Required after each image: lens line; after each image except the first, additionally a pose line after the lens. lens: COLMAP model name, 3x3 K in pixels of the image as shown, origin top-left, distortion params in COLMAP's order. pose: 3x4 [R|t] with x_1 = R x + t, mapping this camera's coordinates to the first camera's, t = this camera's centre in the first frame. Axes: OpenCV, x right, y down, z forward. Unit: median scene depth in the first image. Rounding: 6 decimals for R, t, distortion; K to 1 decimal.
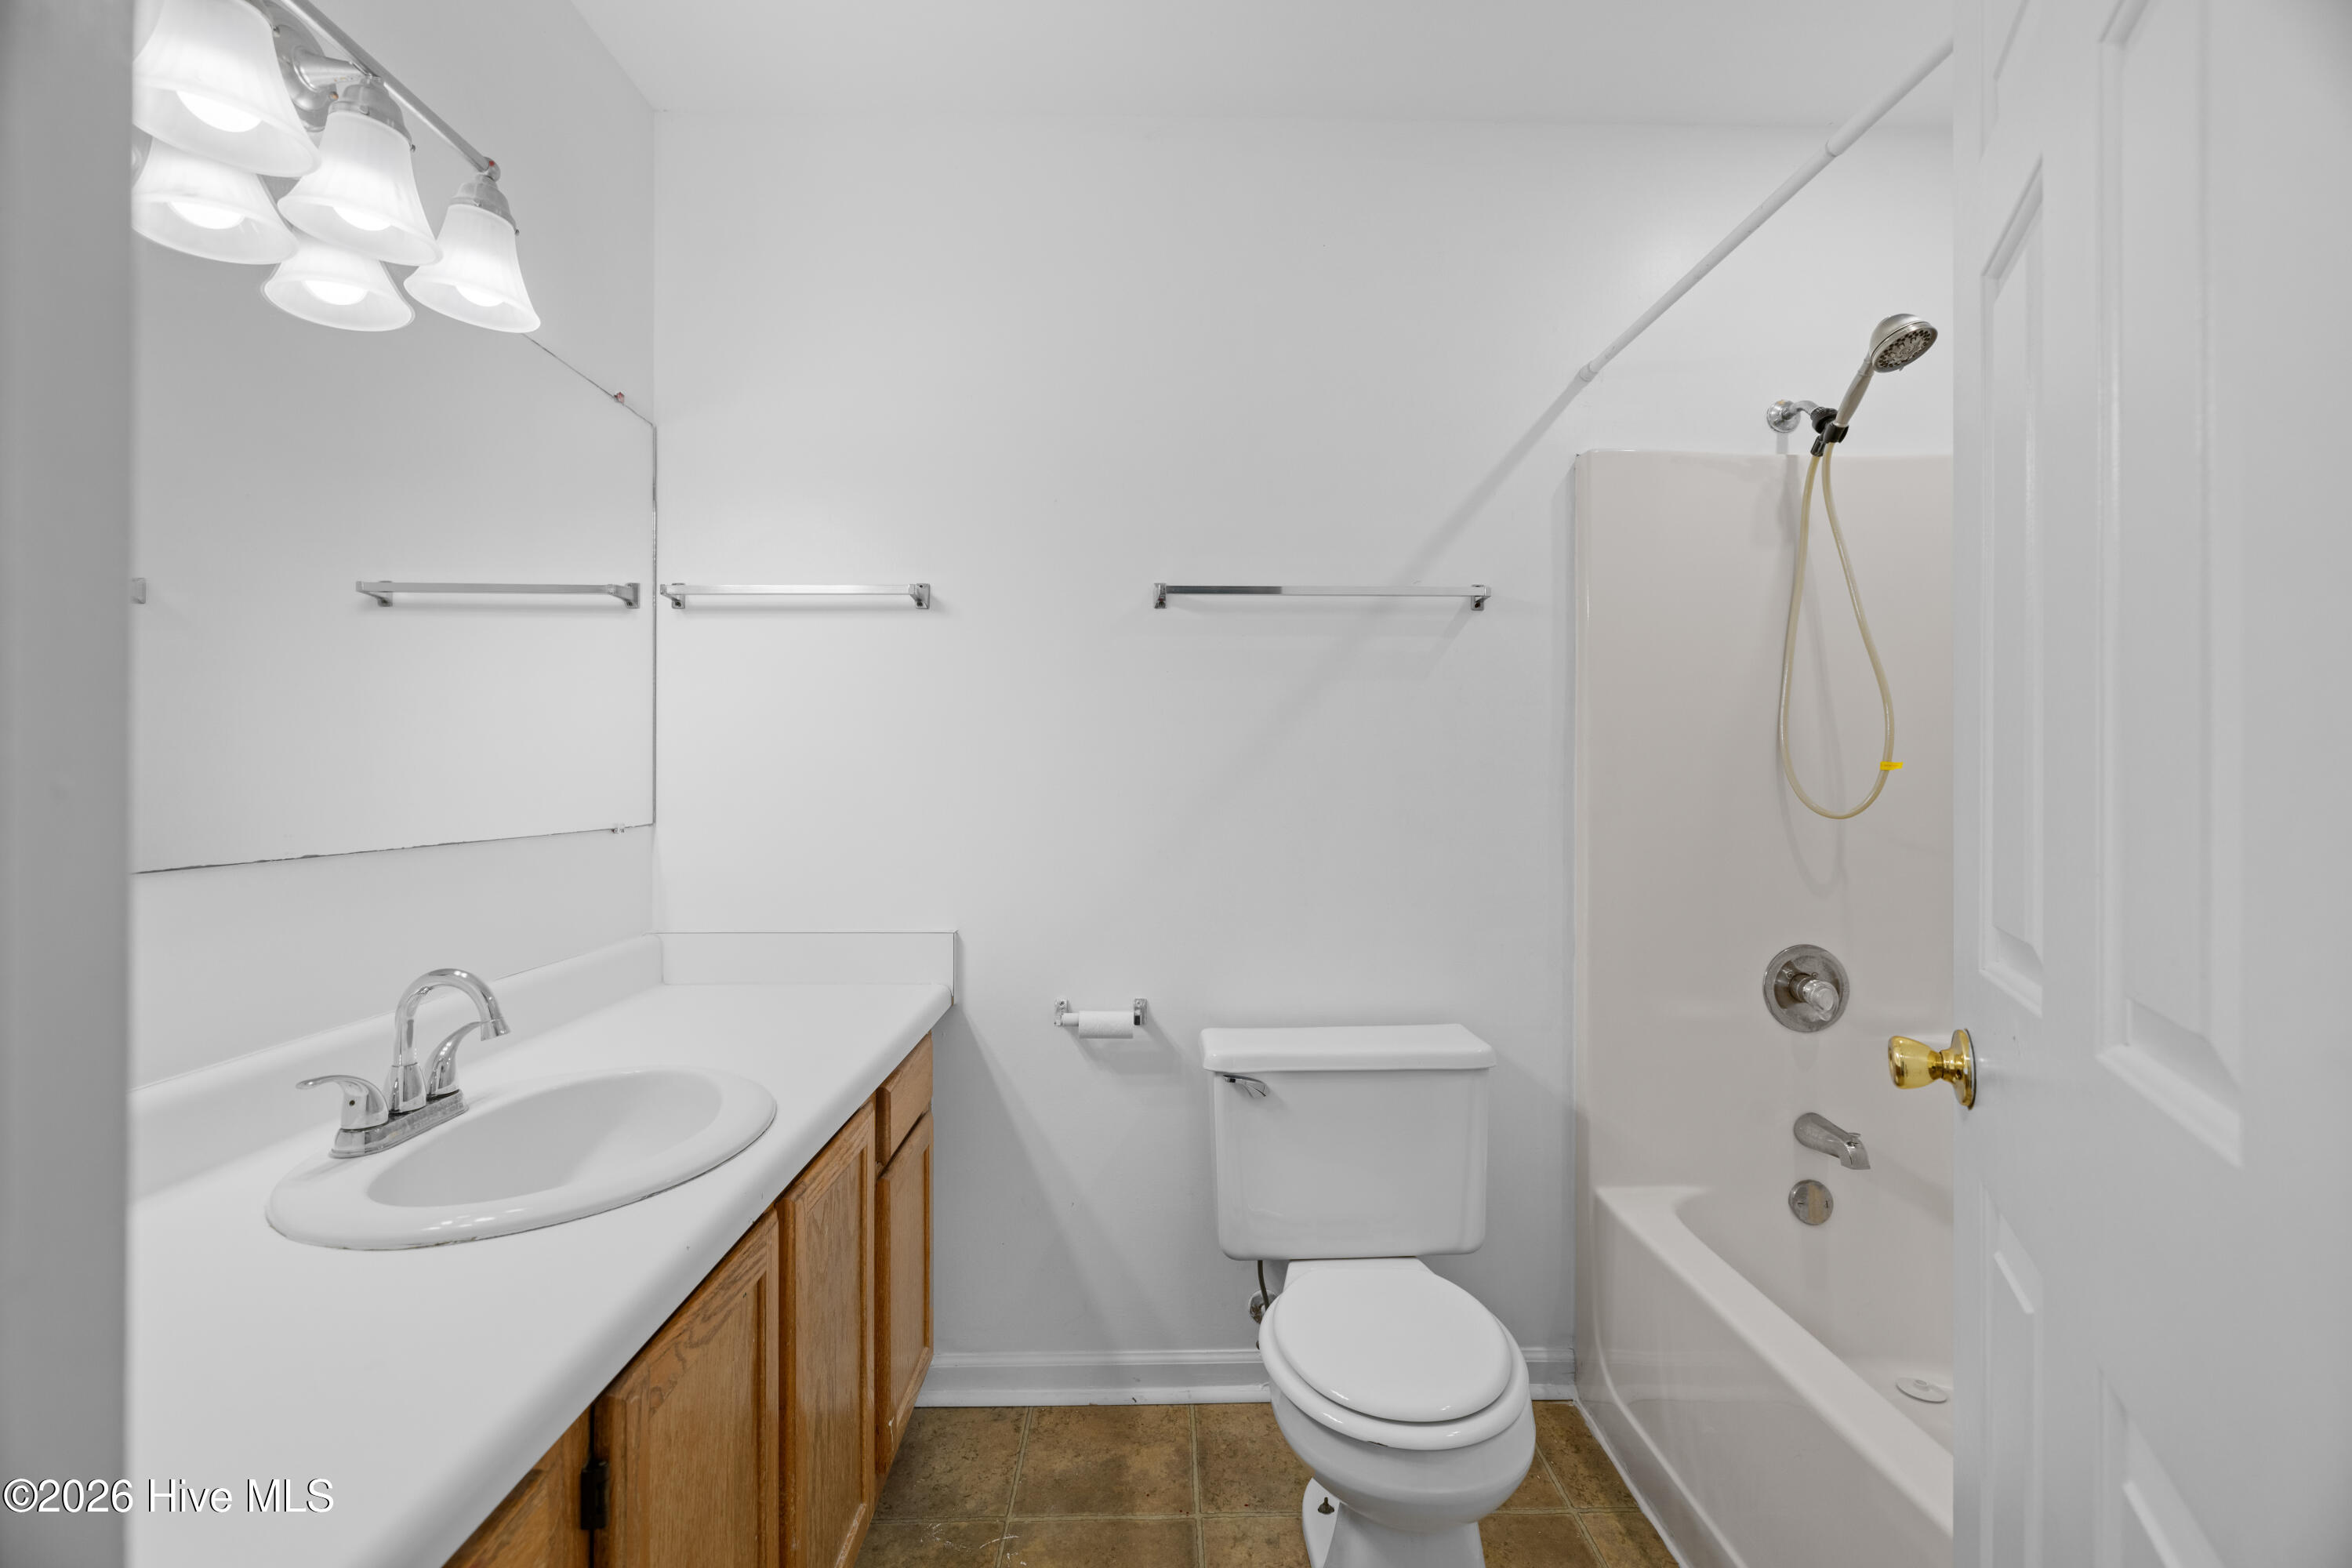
lens RADIAL K [[978.6, 0, 1173.9], [0, 978.6, 788.4], [0, 0, 1]] dist [-0.001322, -0.000241]
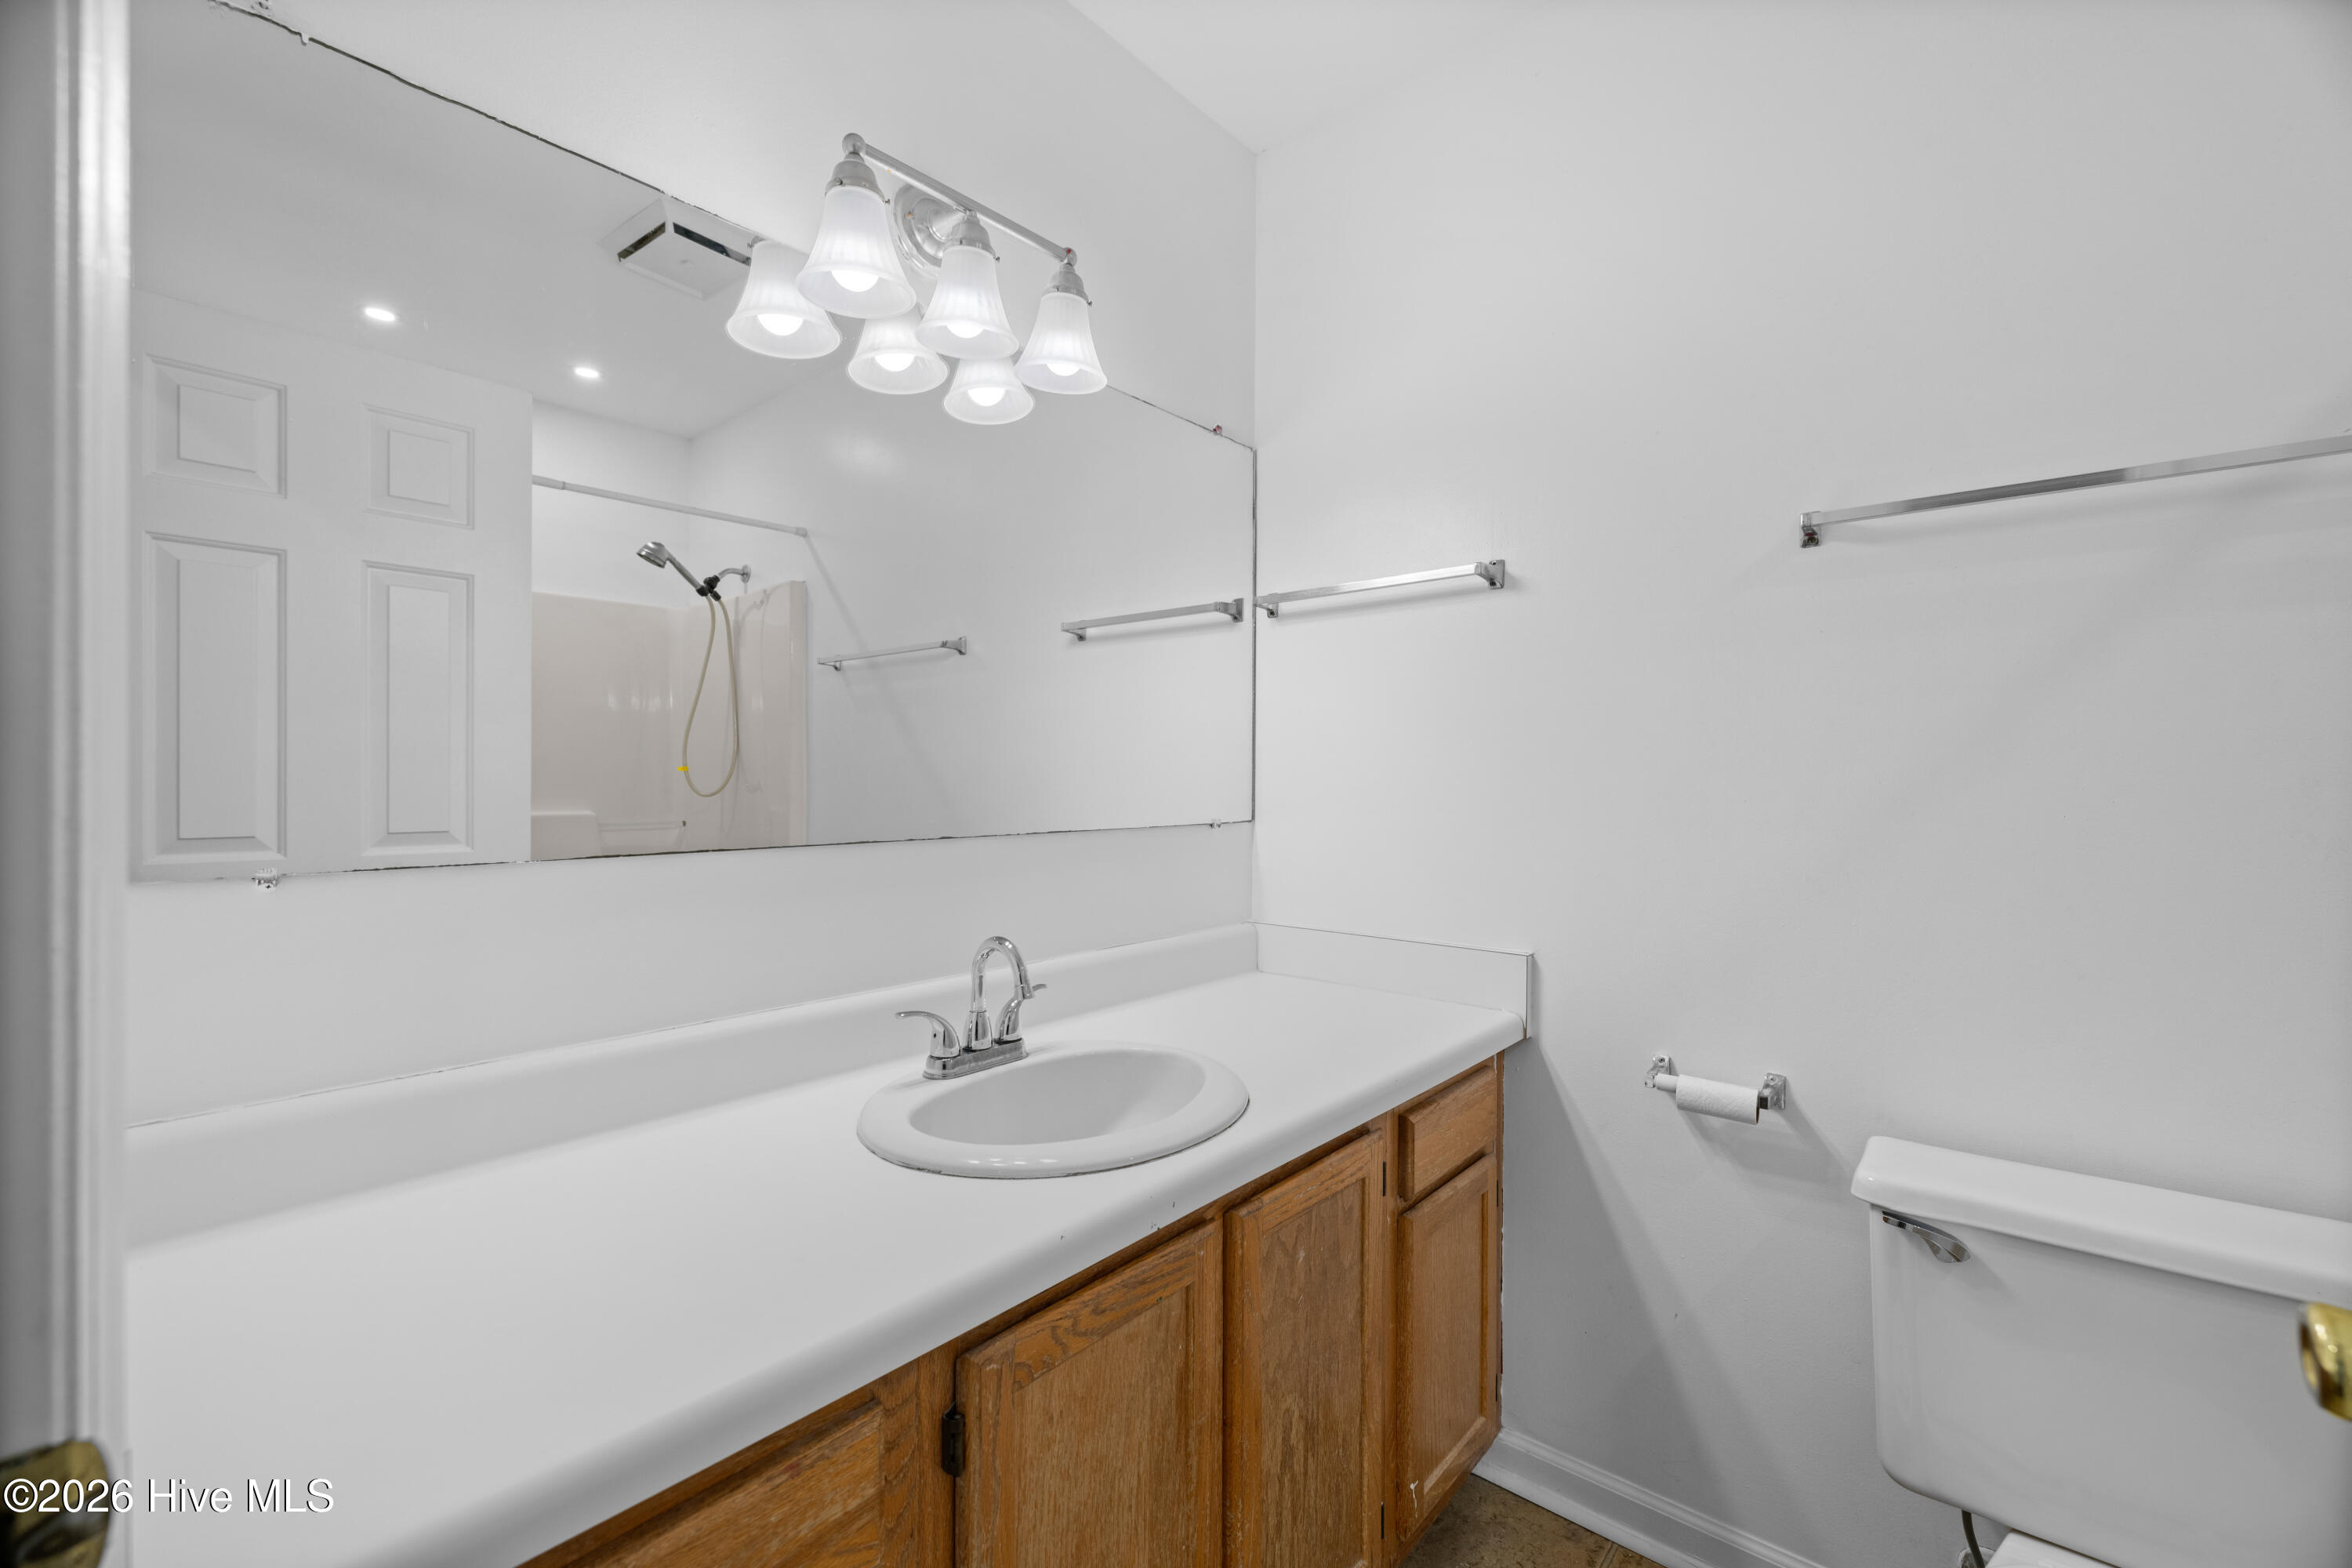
lens RADIAL K [[978.6, 0, 1173.9], [0, 978.6, 788.4], [0, 0, 1]] dist [-0.001322, -0.000241]
pose [[0.748218, 0.008972, -0.663393, 0.174325], [-0.009465, 0.999951, 0.002848, -0.001887], [0.663386, 0.004148, 0.748266, 0.206386]]
